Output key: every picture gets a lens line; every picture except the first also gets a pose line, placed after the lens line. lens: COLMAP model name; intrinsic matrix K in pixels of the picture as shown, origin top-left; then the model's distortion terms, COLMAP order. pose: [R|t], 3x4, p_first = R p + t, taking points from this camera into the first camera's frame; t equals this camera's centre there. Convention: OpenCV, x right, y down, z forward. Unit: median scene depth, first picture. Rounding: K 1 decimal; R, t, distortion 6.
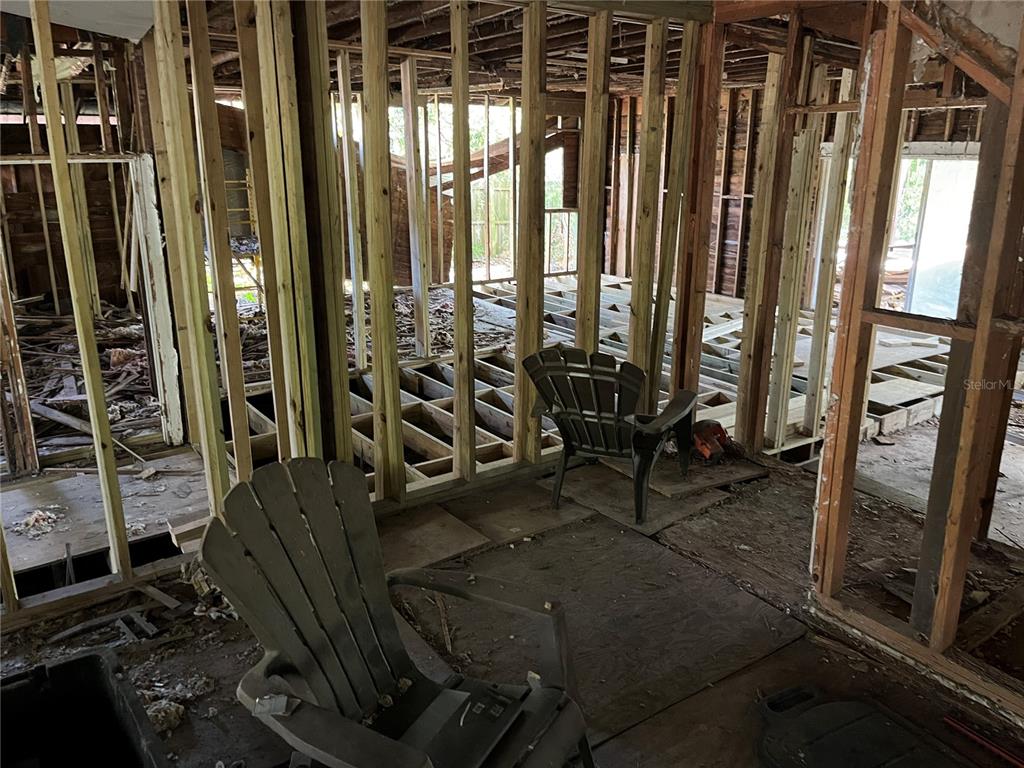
lens RADIAL K [[765.3, 0, 507.8], [0, 765.3, 381.4], [0, 0, 1]] dist [0.073176, -0.110097]
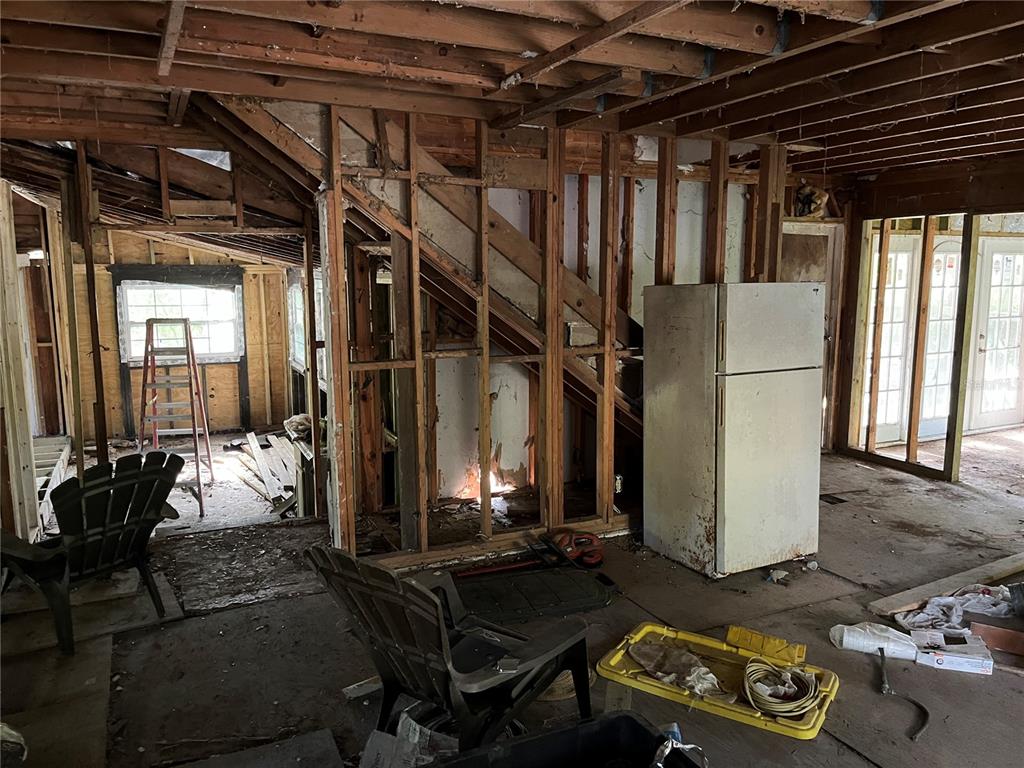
lens RADIAL K [[774.8, 0, 514.4], [0, 774.8, 386.4], [0, 0, 1]] dist [0.073536, -0.085775]
pose [[0.148590, -0.148912, 0.977623, -0.733919], [0.275545, 0.955680, 0.103689, -0.085460], [-0.949735, 0.253972, 0.183036, 0.293673]]
